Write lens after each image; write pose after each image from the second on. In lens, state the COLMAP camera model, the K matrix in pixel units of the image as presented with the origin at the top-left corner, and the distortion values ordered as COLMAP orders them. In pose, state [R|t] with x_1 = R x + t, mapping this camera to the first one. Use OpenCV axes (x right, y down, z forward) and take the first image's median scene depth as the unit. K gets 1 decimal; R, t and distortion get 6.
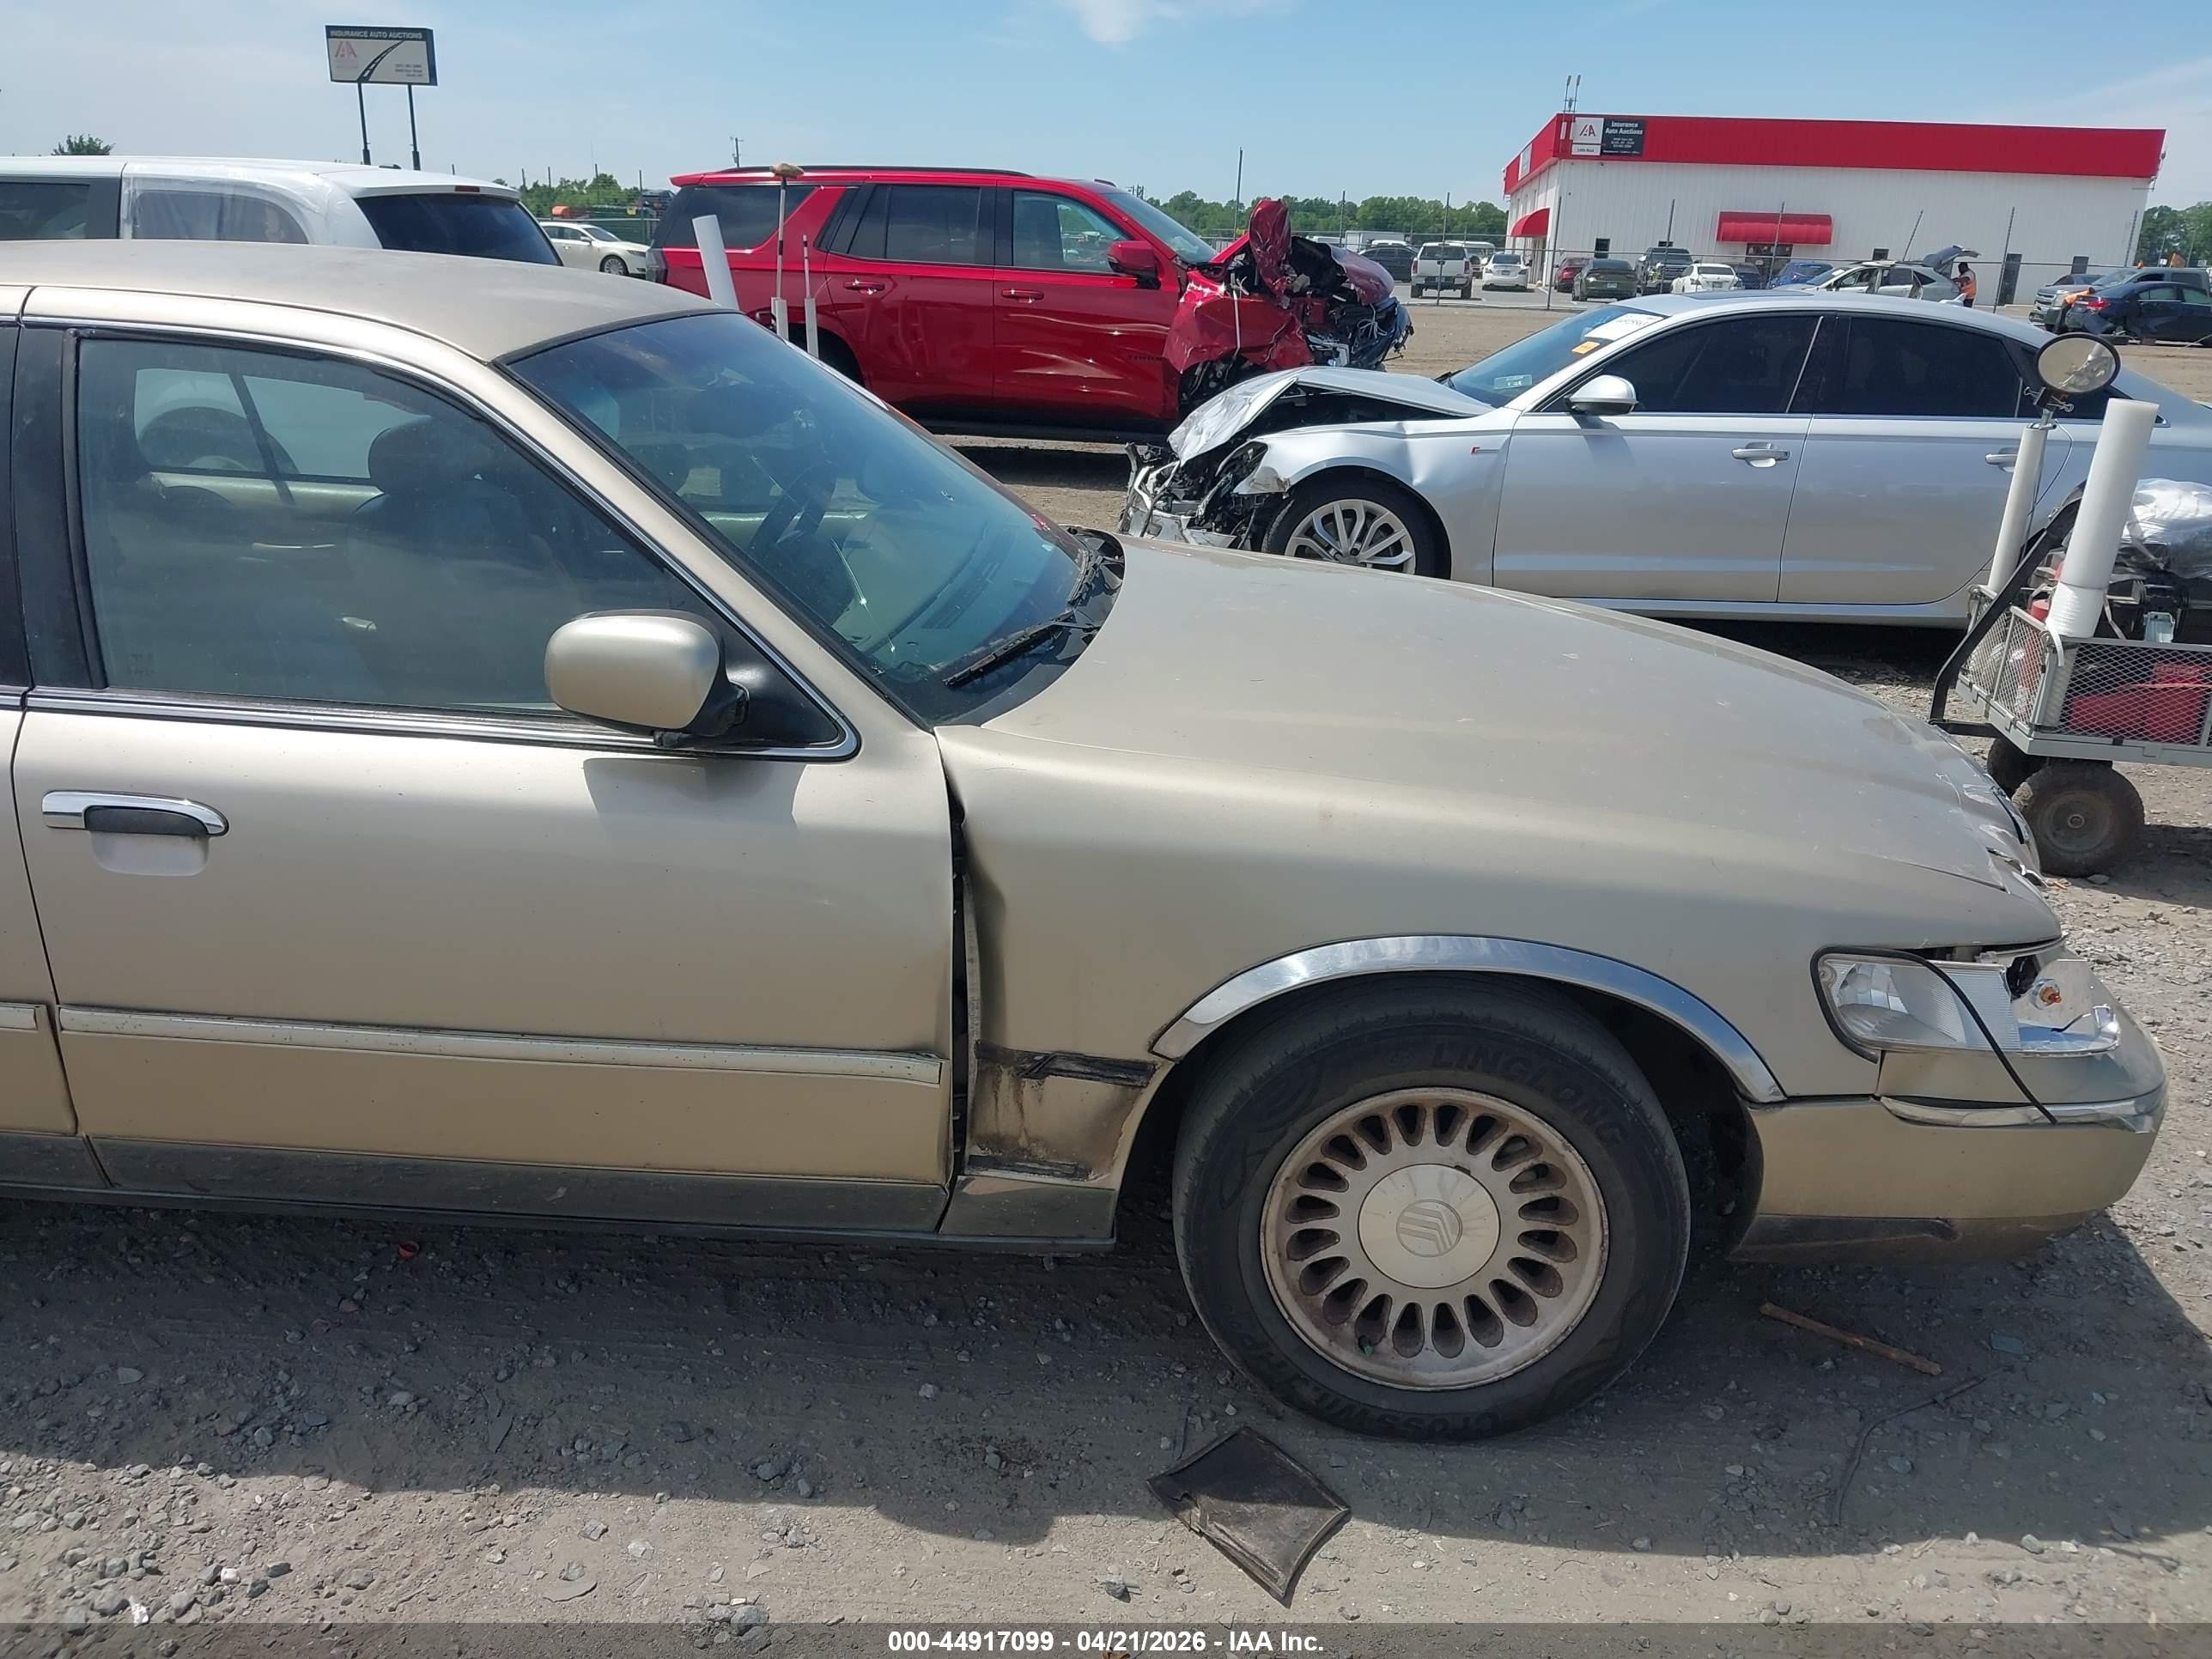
lens RADIAL K [[1750.8, 0, 1107.1], [0, 1750.8, 837.0], [0, 0, 1]] dist [-0.003630, -0.004245]
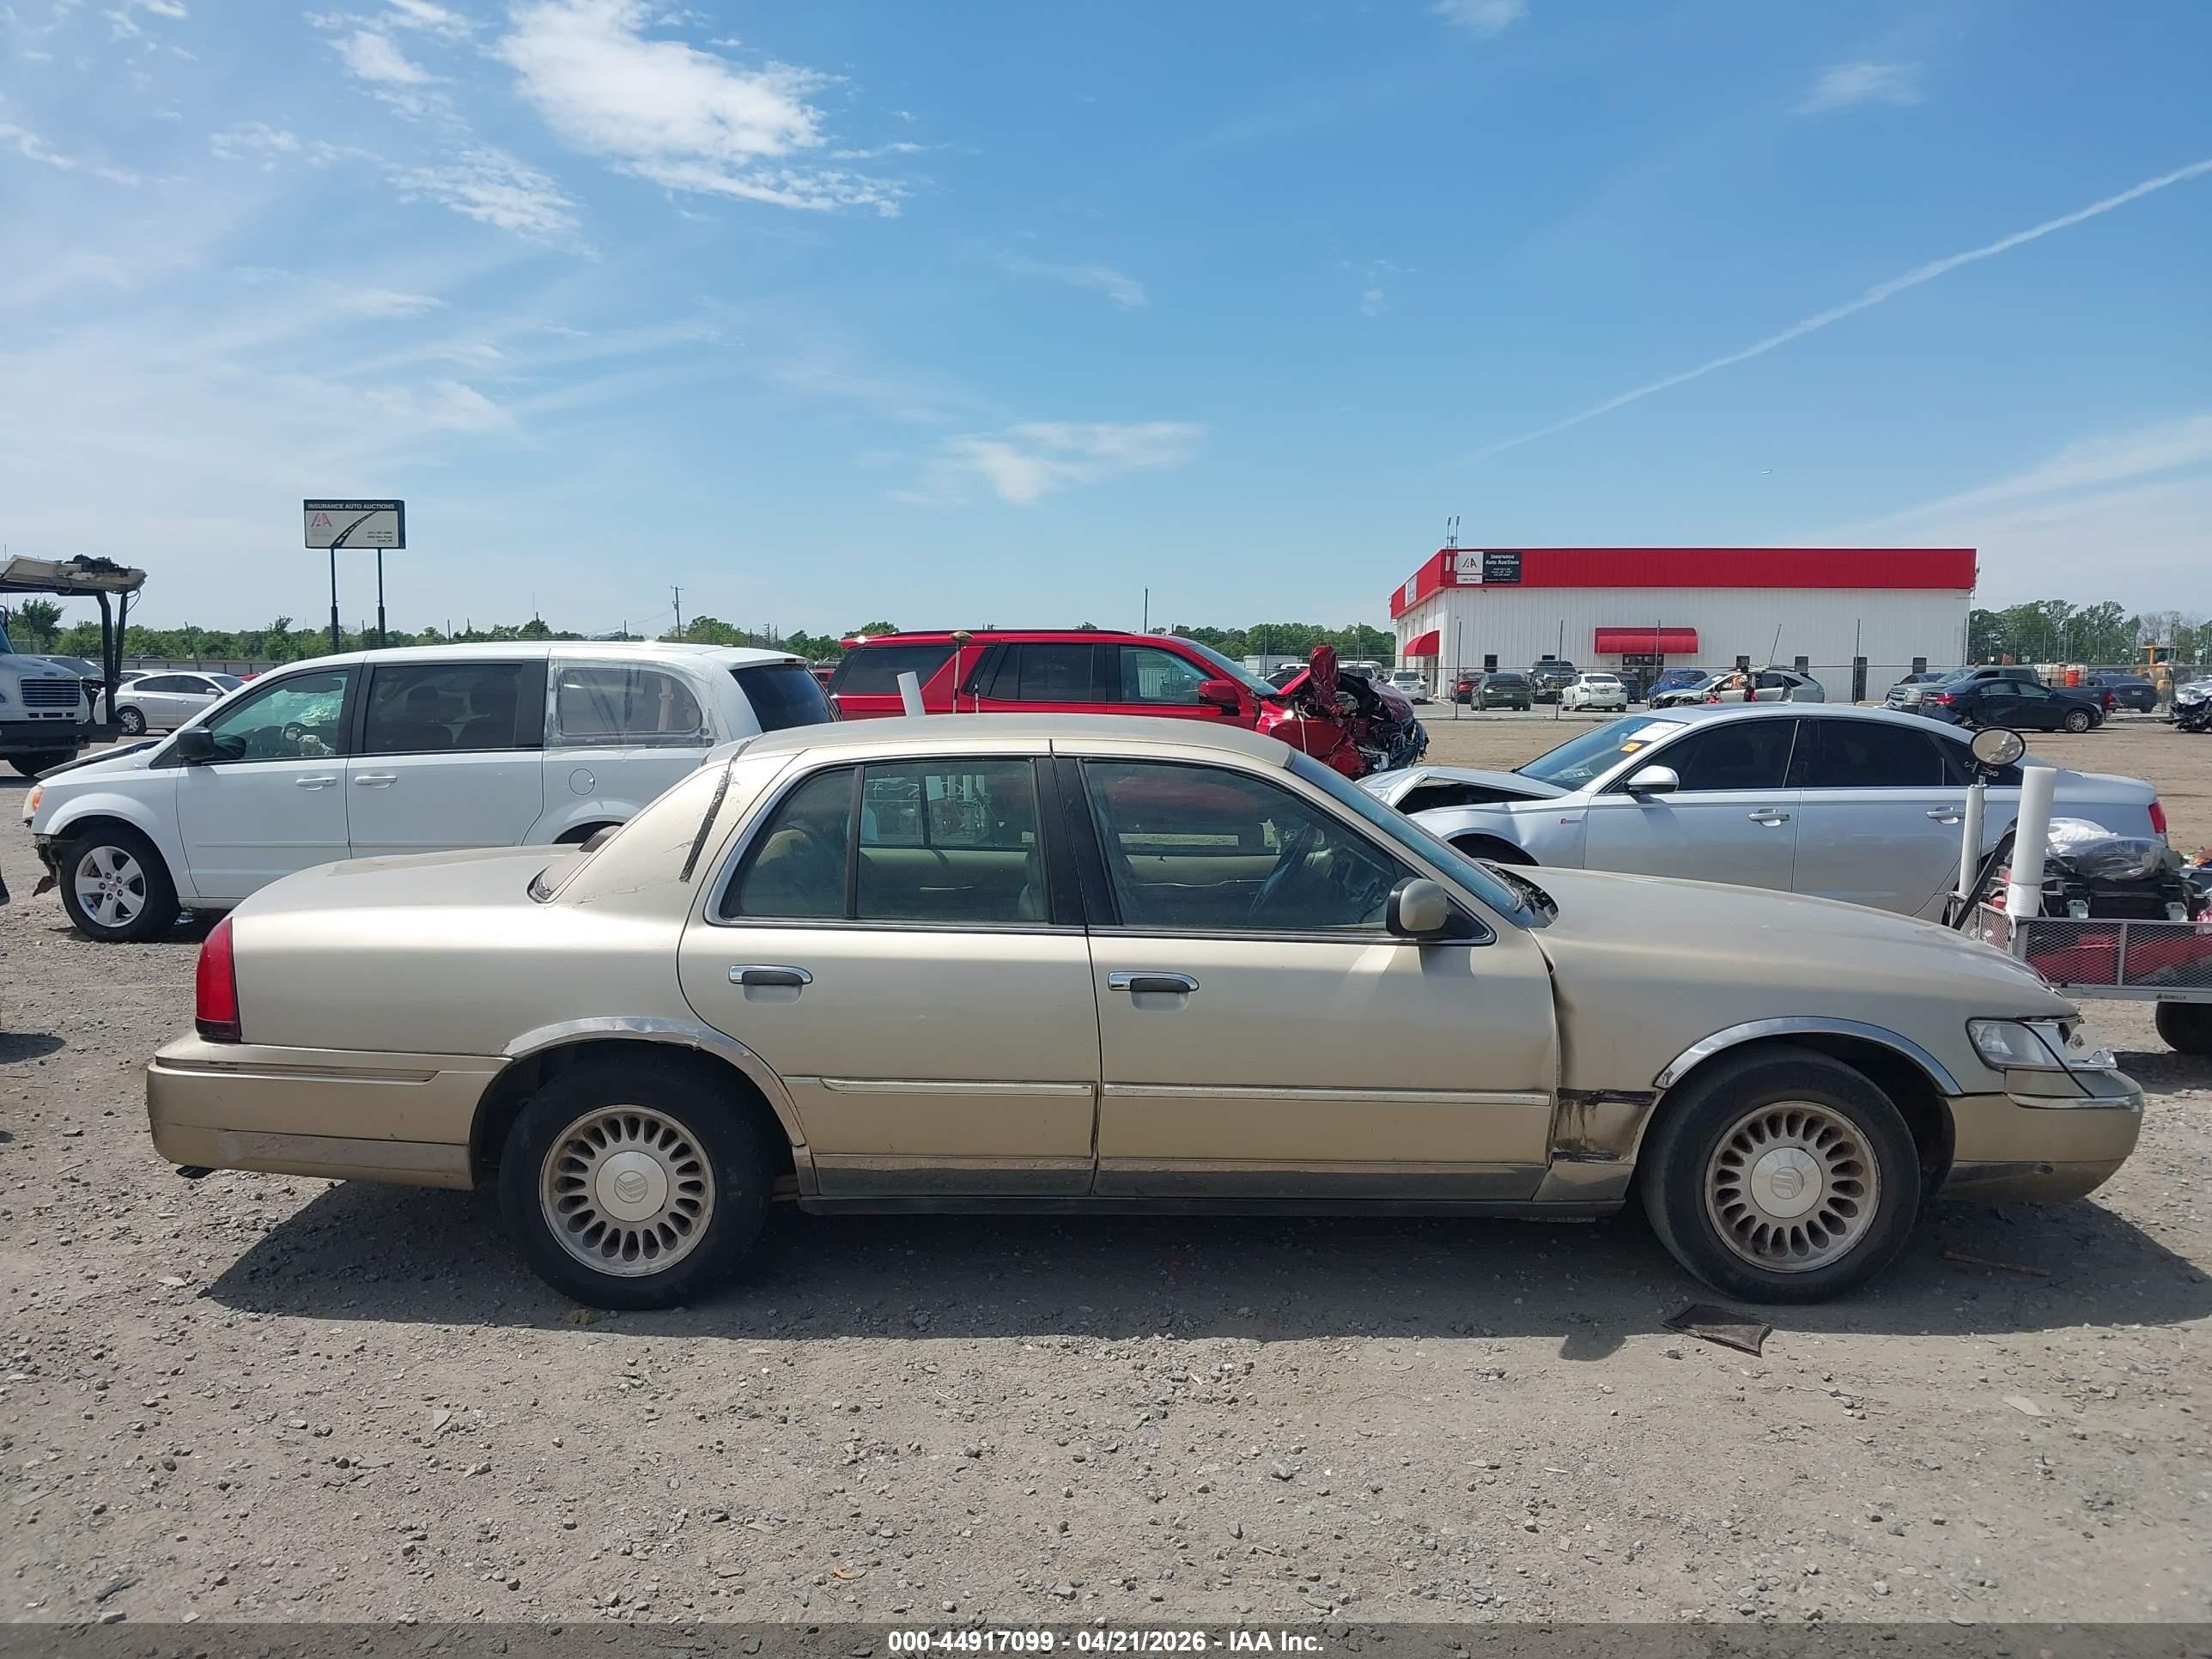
lens RADIAL K [[1734.9, 0, 1106.0], [0, 1734.9, 829.5], [0, 0, 1]] dist [-0.002630, -0.008803]
pose [[0.998245, -0.033141, 0.049074, -0.218582], [0.043649, 0.971835, -0.231584, 0.085938], [-0.040017, 0.233320, 0.971576, -0.311778]]
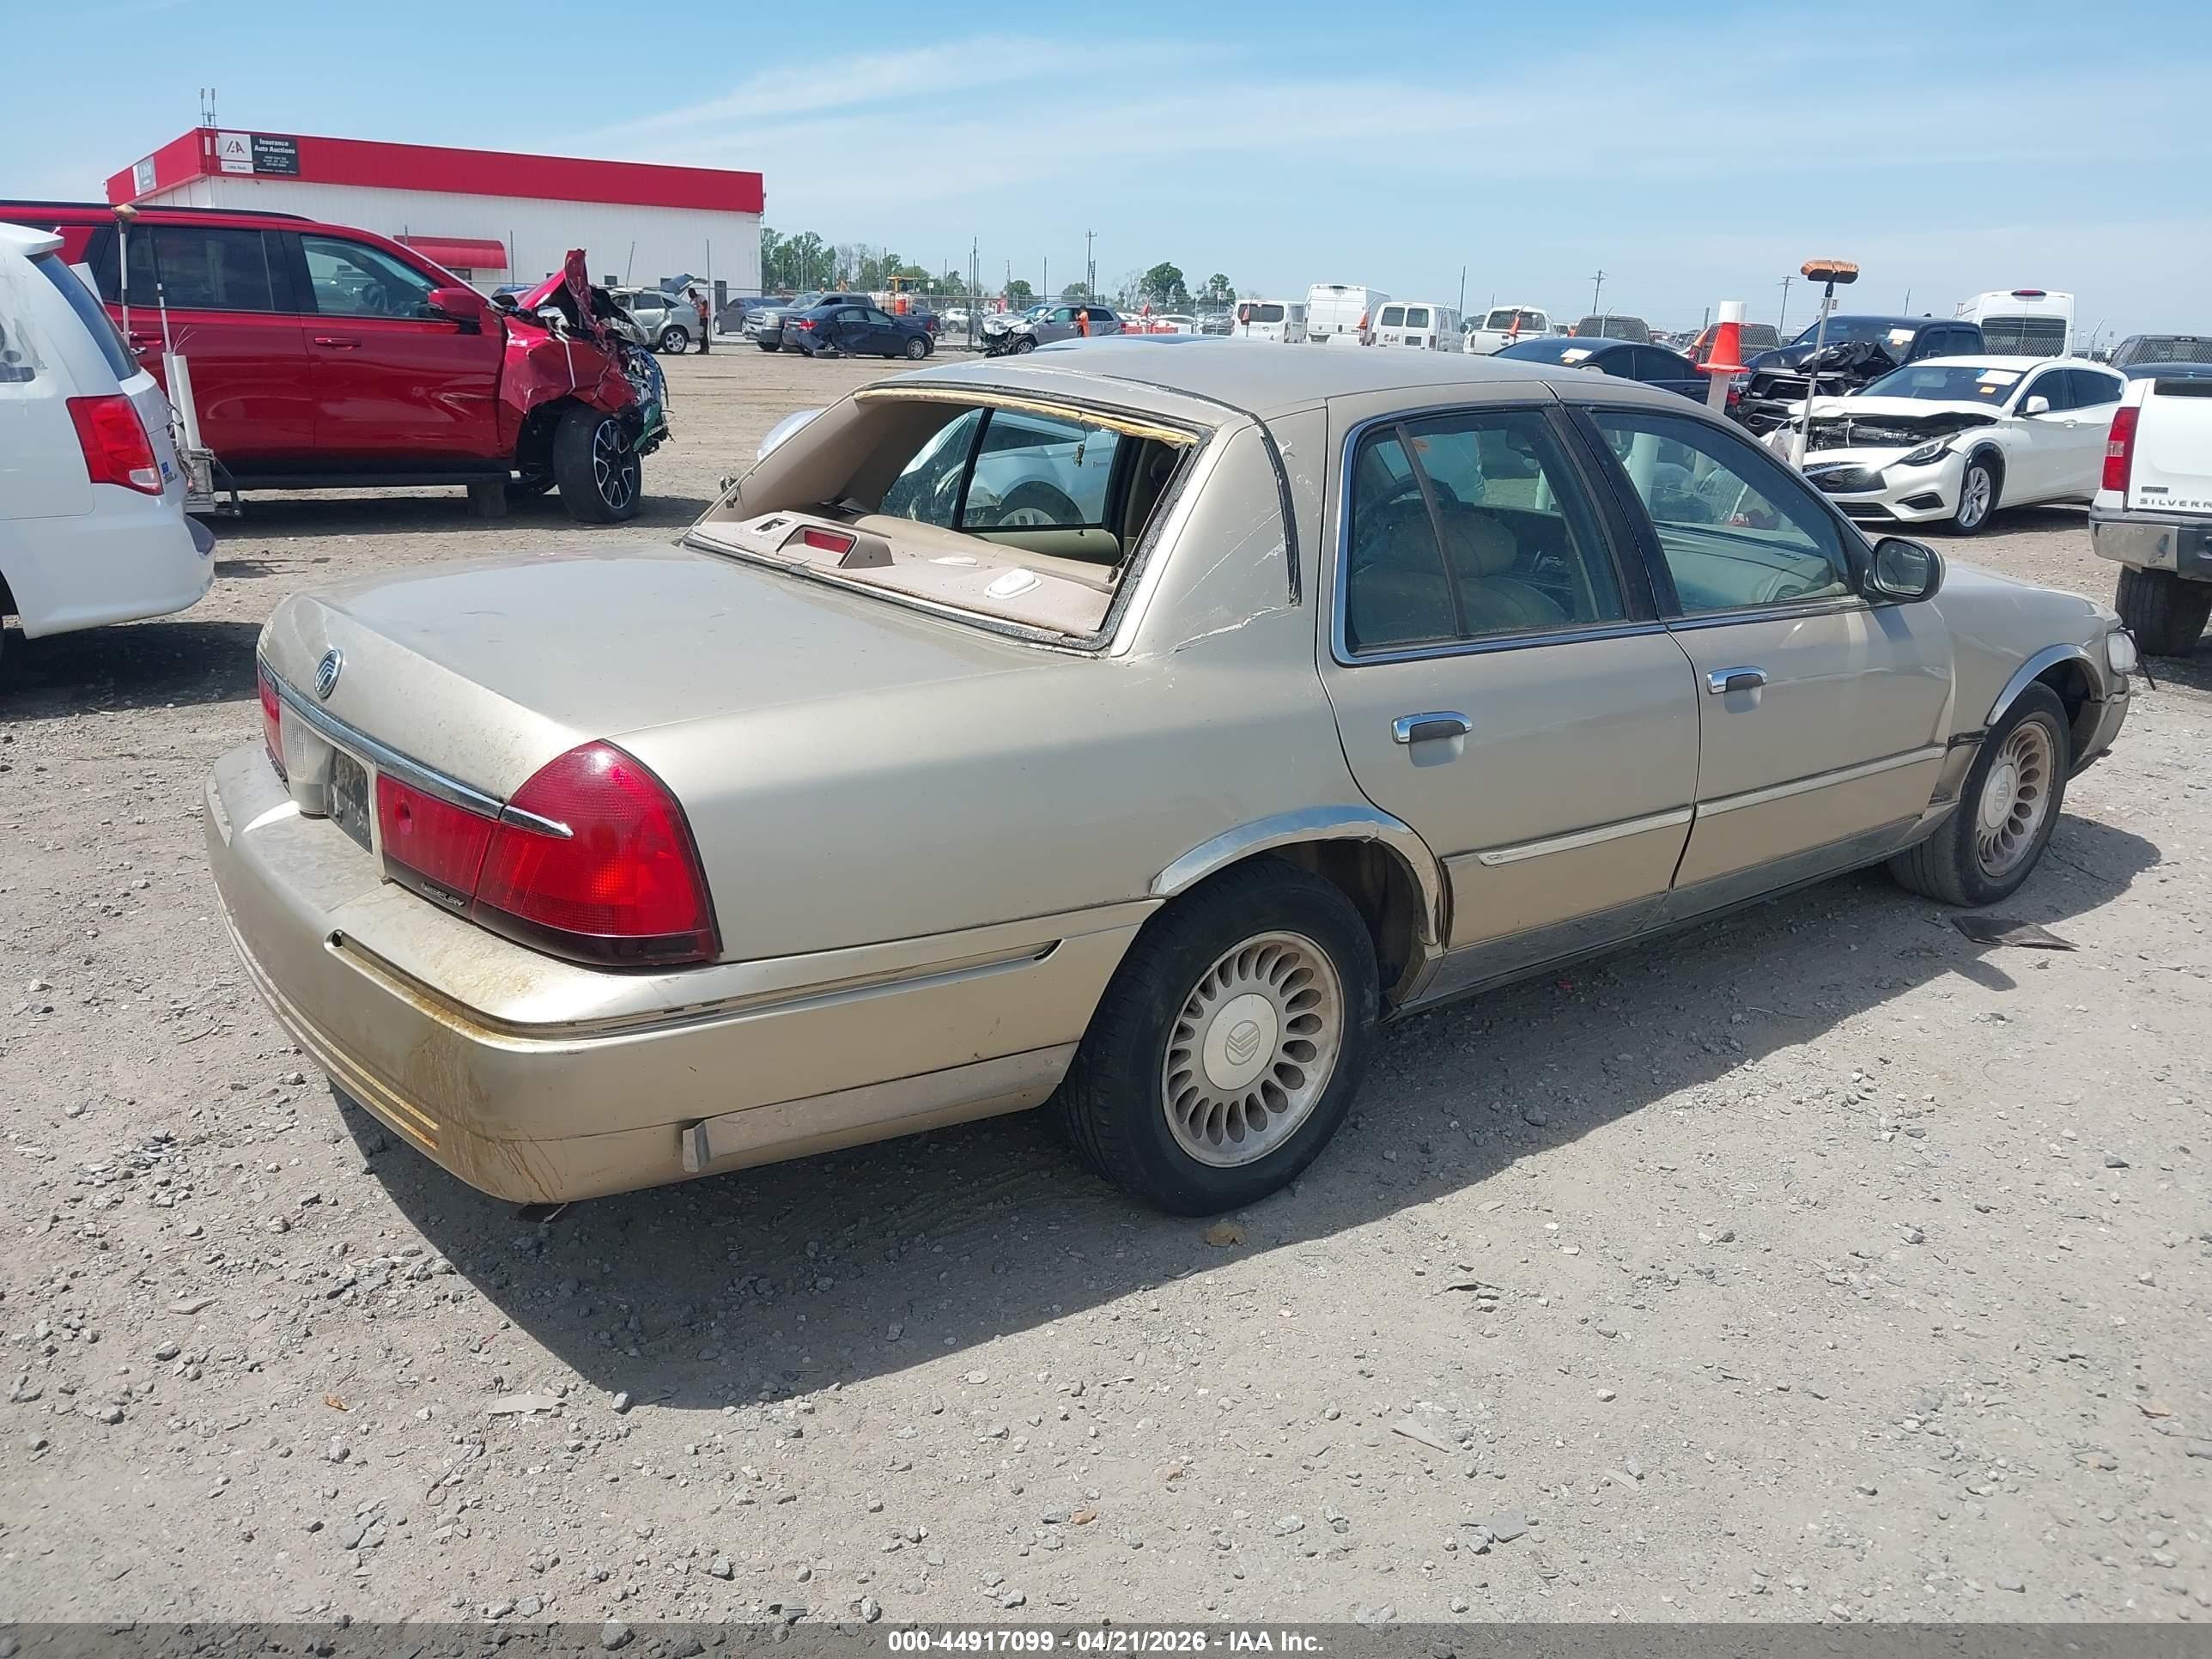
lens RADIAL K [[1720.3, 0, 1105.1], [0, 1720.3, 844.9], [0, 0, 1]] dist [0.035726, -0.050065]
pose [[0.745379, -0.204513, 0.634496, -0.673031], [0.206389, 0.975812, 0.072070, -0.033532], [-0.633888, 0.077234, 0.769559, 0.023452]]
